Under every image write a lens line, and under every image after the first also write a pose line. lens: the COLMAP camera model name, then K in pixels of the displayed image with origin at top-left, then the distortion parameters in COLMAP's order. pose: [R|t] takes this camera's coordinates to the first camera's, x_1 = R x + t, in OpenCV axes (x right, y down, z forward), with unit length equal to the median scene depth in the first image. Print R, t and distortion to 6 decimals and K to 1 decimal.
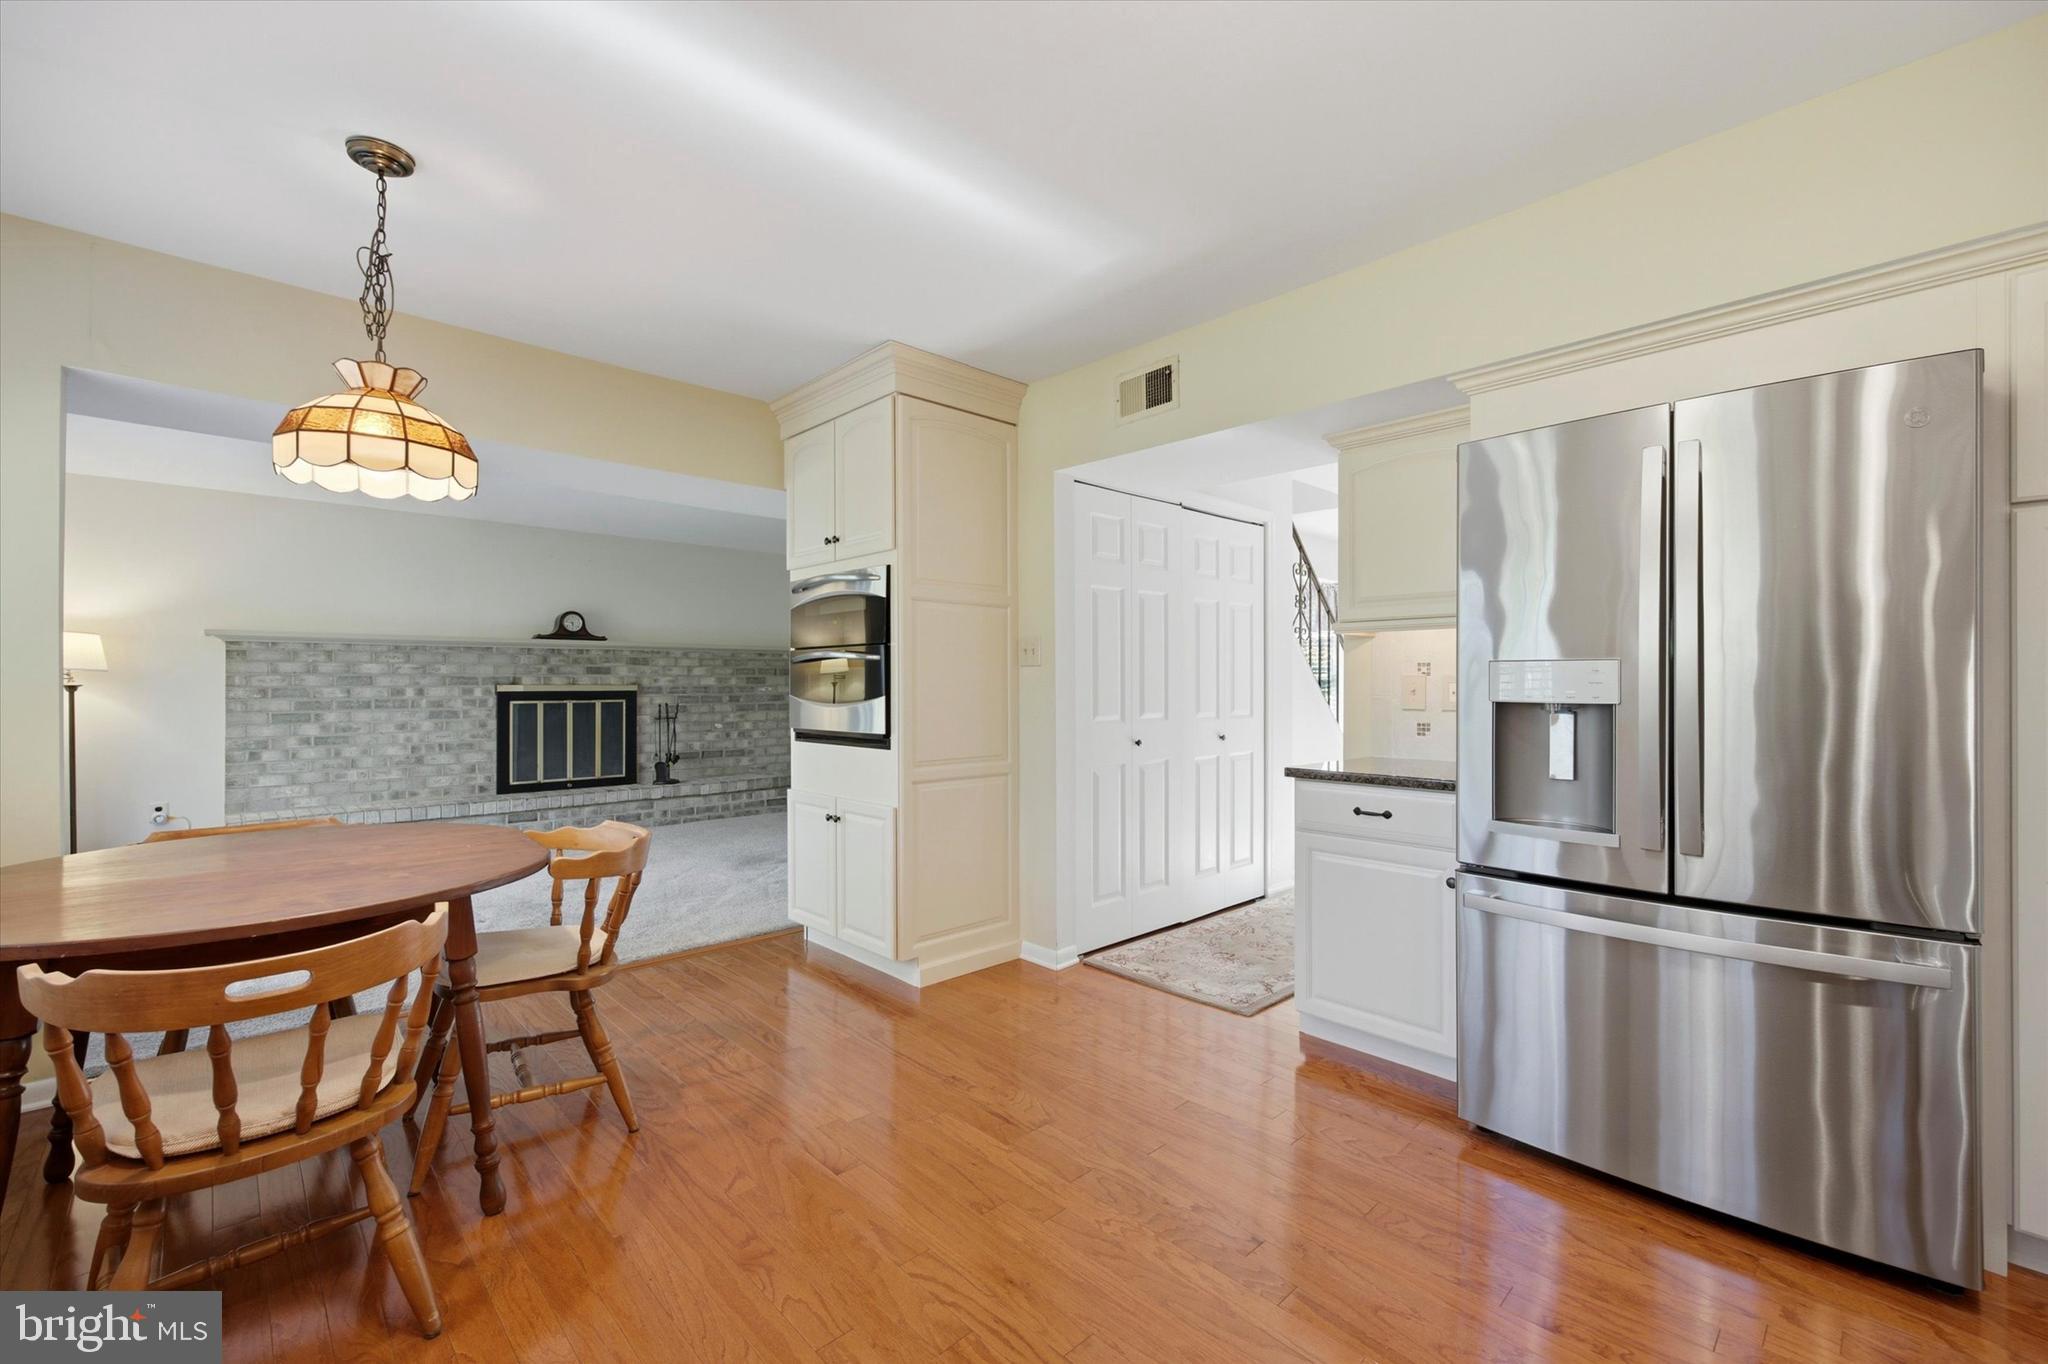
lens RADIAL K [[834.2, 0, 1029.3], [0, 834.2, 685.5], [0, 0, 1]] dist [0.001569, -0.000633]
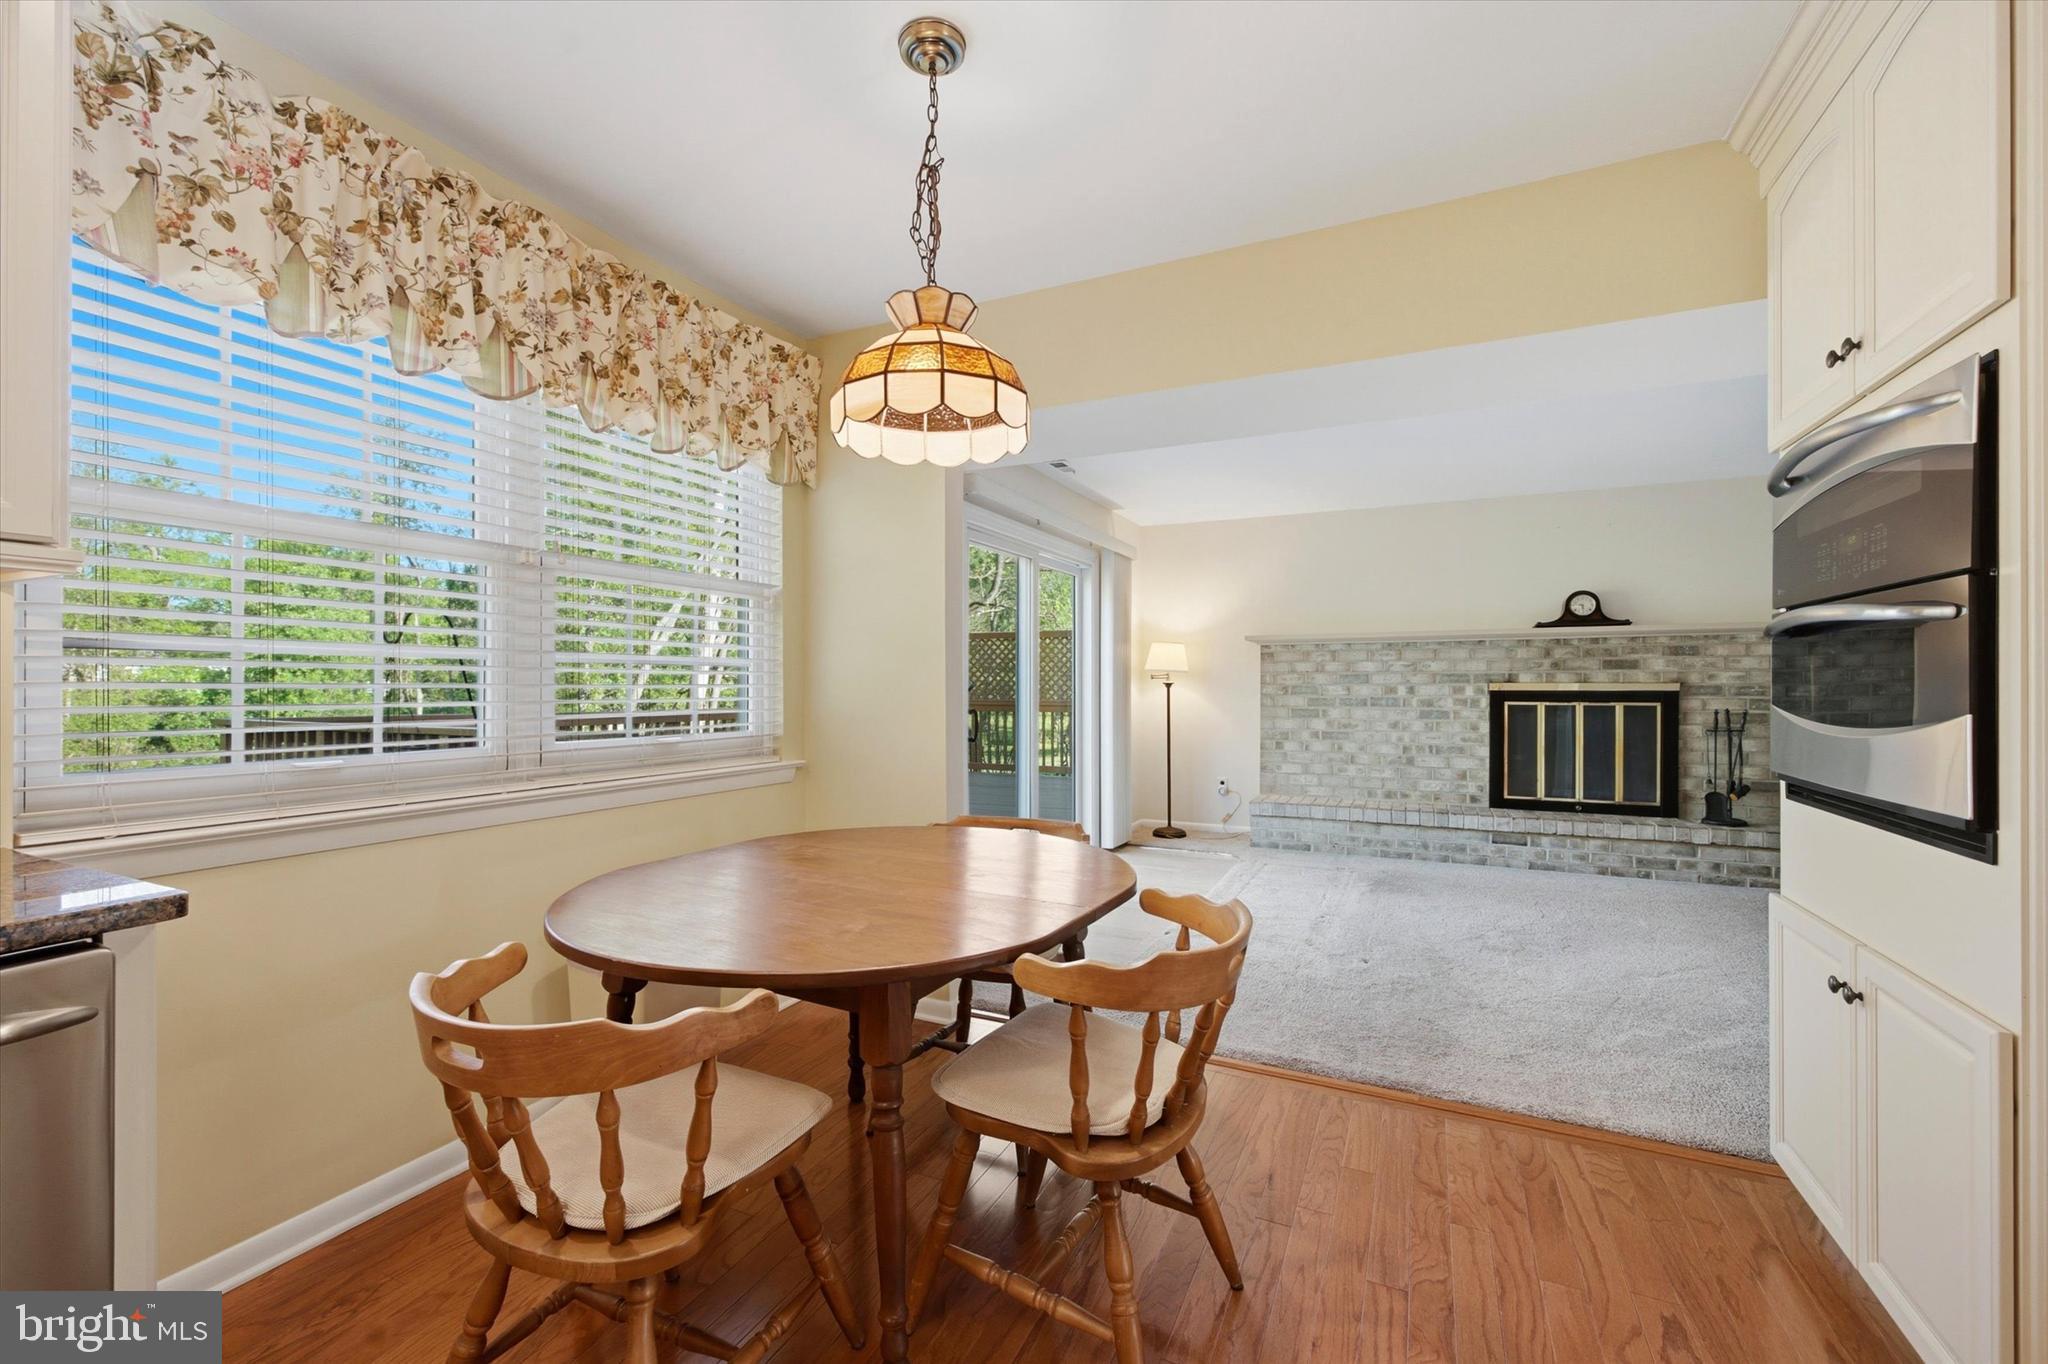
lens RADIAL K [[834.2, 0, 1032.3], [0, 834.2, 687.9], [0, 0, 1]] dist [0.001569, -0.000633]
pose [[0.357059, 0.006421, -0.934060, 0.011021], [-0.000590, 0.999978, 0.006648, -0.001099], [0.934082, -0.001822, 0.357054, 0.245824]]
